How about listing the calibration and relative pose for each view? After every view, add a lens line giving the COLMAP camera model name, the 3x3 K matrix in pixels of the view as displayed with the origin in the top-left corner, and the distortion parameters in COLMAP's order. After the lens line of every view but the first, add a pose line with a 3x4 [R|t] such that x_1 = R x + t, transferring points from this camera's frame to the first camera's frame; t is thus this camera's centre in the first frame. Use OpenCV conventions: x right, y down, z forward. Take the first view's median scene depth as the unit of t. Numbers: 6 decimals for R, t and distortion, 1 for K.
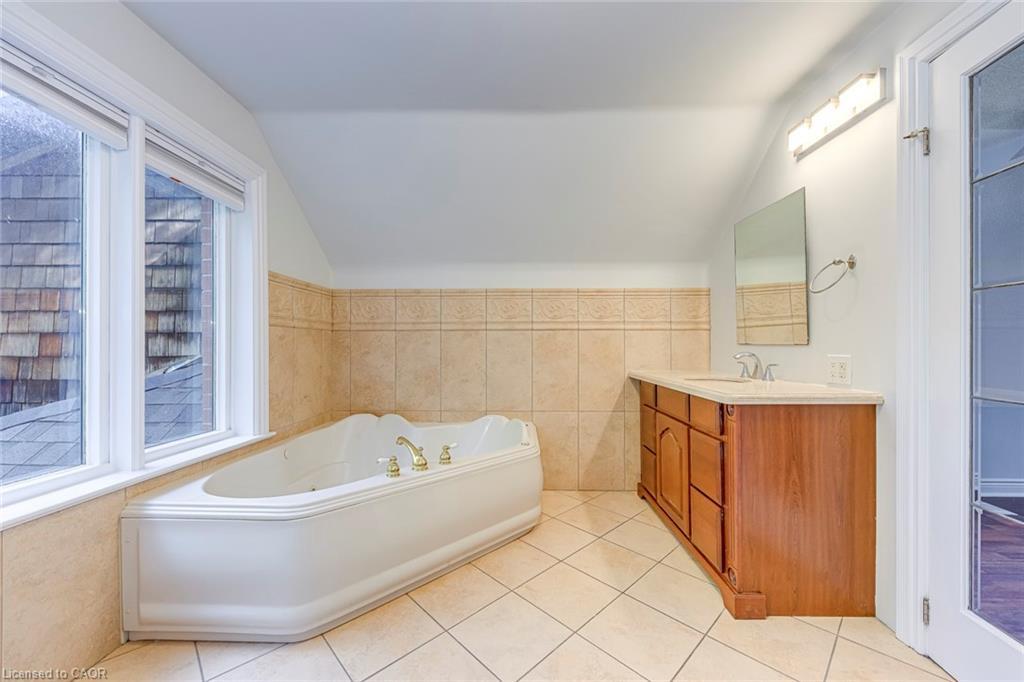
lens RADIAL K [[387.0, 0, 504.0], [0, 387.0, 344.7], [0, 0, 1]] dist [0.001414, -0.000564]
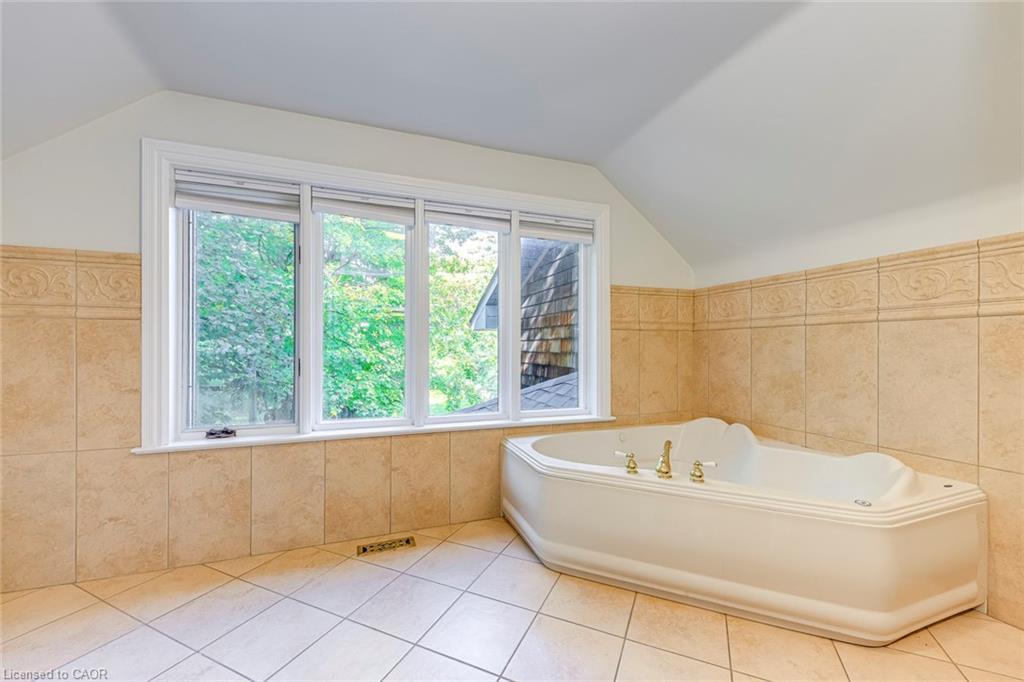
lens RADIAL K [[387.0, 0, 504.2], [0, 387.0, 344.0], [0, 0, 1]] dist [0.001414, -0.000564]
pose [[0.375884, -0.007047, -0.926640, 0.323804], [0.005634, 0.999970, -0.005319, 0.000466], [0.926650, -0.003221, 0.375912, 0.177785]]
